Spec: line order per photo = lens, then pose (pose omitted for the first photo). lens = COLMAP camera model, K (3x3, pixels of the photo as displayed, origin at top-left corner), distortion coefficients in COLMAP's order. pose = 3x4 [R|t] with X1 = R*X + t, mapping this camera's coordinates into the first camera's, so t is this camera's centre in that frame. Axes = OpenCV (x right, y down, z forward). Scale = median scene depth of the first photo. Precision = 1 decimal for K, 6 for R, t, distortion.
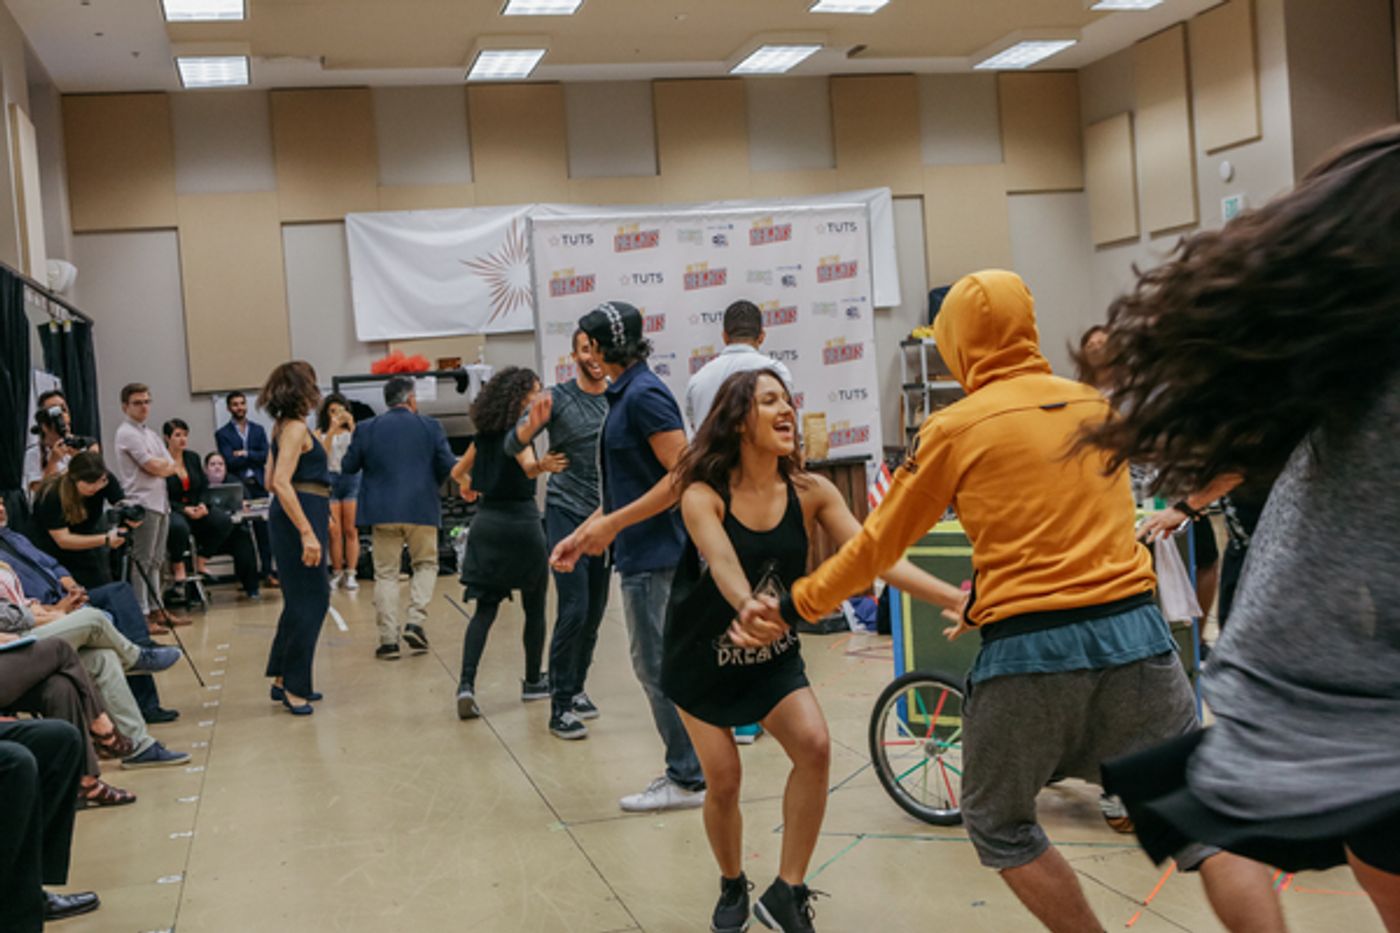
lens RADIAL K [[1721.8, 0, 700.2], [0, 1721.8, 446.6], [0, 0, 1]] dist [-0.031781, 0.106603]
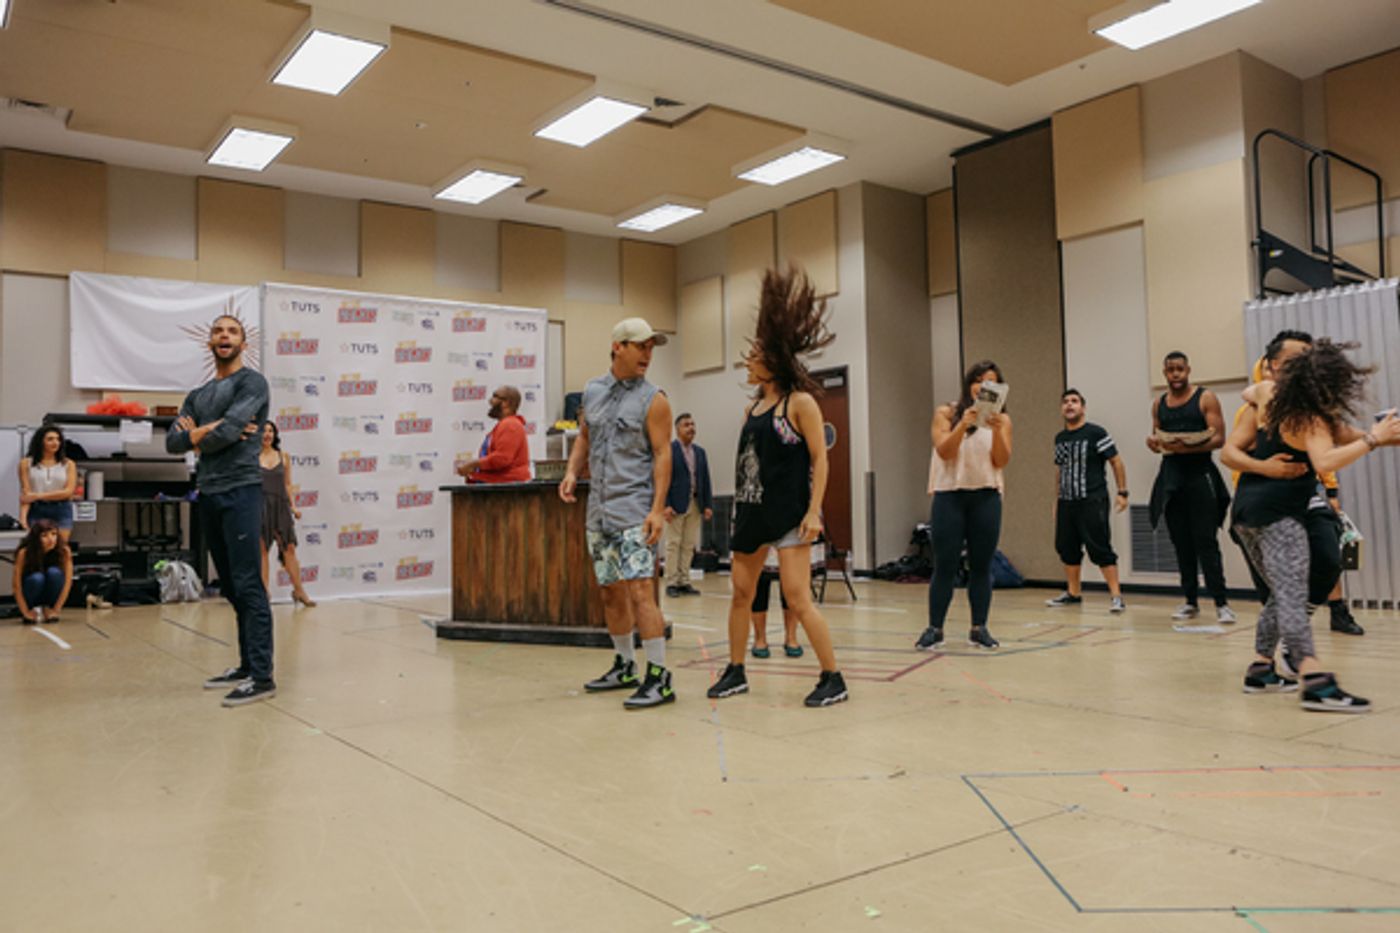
lens RADIAL K [[1097.9, 0, 698.9], [0, 1097.9, 455.1], [0, 0, 1]] dist [-0.101787, 0.106131]
pose [[0.925460, 0.071012, 0.372129, -0.089707], [-0.035910, 0.994296, -0.100433, 0.038432], [-0.377139, 0.079584, 0.922731, 0.251575]]
